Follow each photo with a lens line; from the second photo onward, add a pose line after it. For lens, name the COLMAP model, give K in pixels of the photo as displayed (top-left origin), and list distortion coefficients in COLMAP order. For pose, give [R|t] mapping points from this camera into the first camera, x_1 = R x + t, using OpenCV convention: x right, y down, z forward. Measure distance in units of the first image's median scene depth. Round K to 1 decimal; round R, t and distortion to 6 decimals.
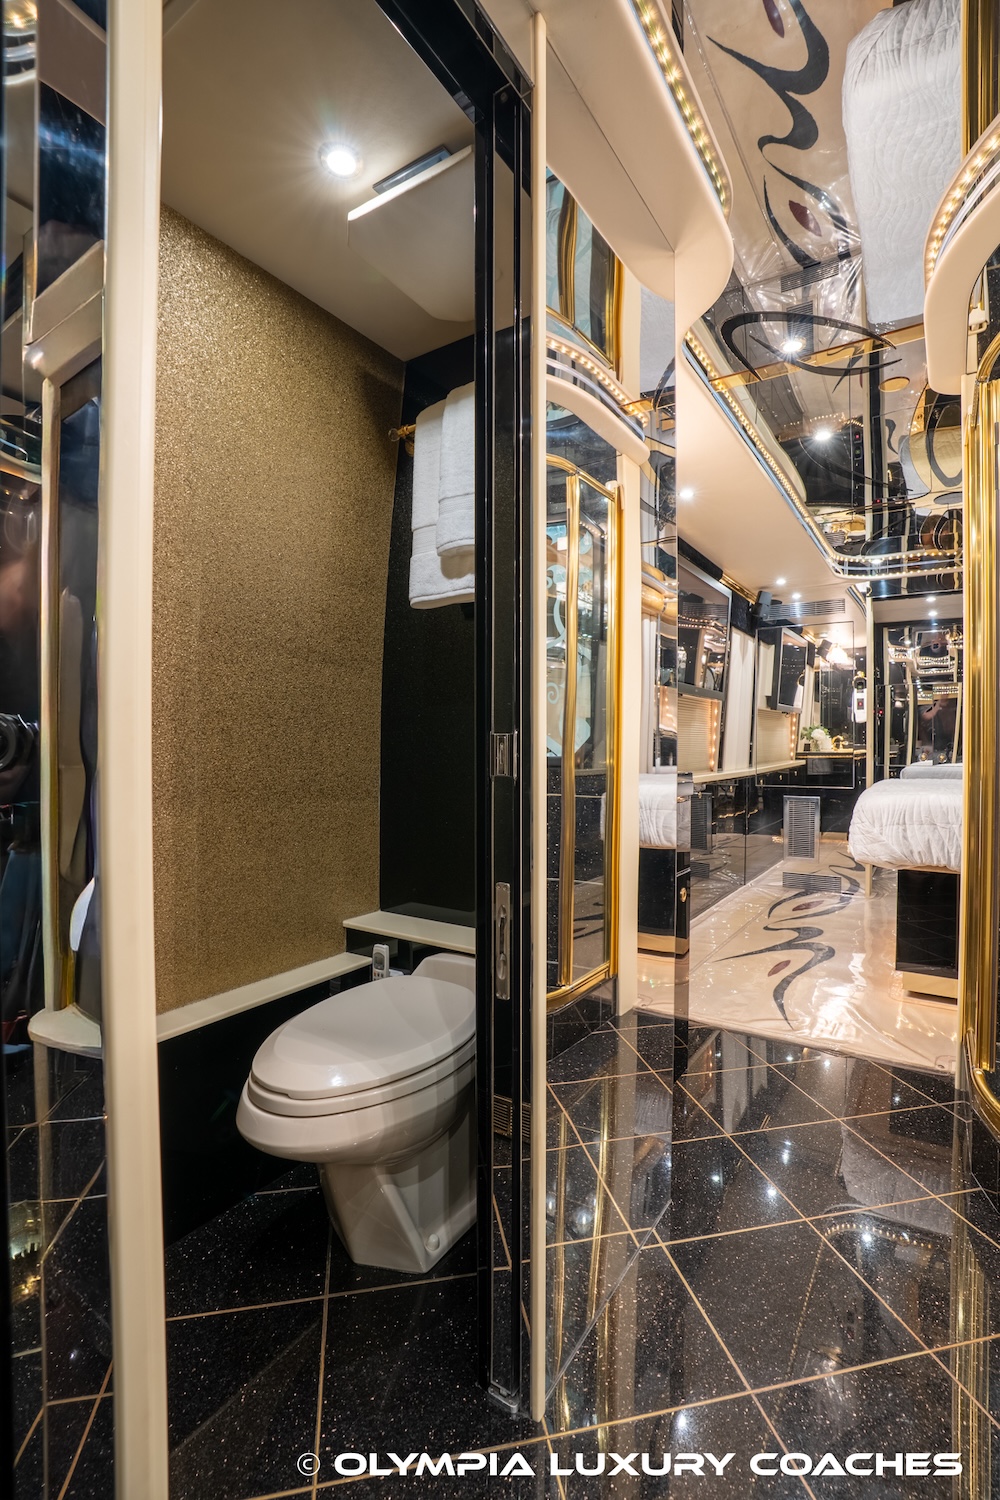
lens RADIAL K [[700.1, 0, 507.9], [0, 700.1, 748.4], [0, 0, 1]] dist [-0.068674, 0.027076]
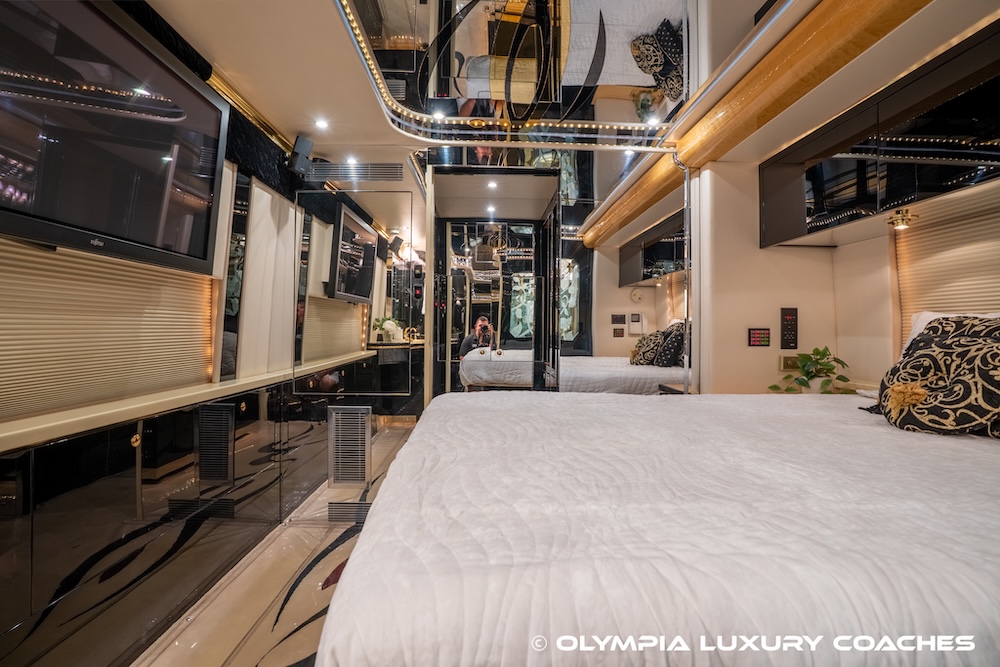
lens RADIAL K [[466.7, 0, 498.2], [0, 466.7, 331.3], [0, 0, 1]] dist [-0.068674, 0.027076]
pose [[0.823405, 0.006335, 0.567419, 0.187903], [-0.006792, 0.999976, -0.001308, -0.012150], [-0.567414, -0.002777, 0.823428, 0.330944]]
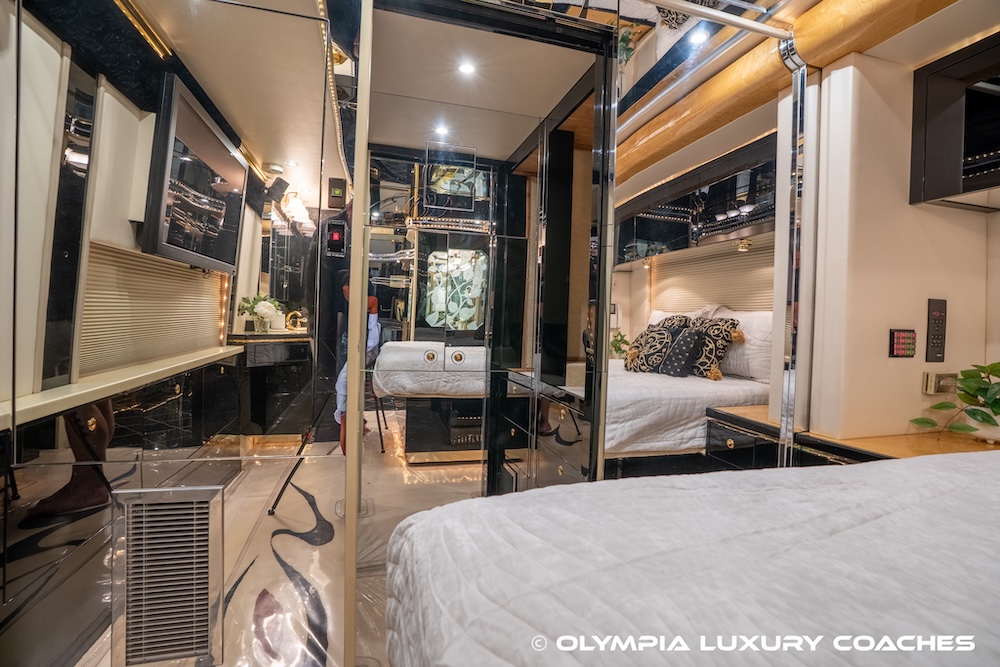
lens RADIAL K [[466.7, 0, 508.1], [0, 466.7, 334.2], [0, 0, 1]] dist [-0.068674, 0.027076]
pose [[0.650234, 0.002593, 0.759729, 0.258096], [-0.030994, 0.999252, 0.023117, -0.012950], [-0.759101, -0.038579, 0.649828, 0.512449]]
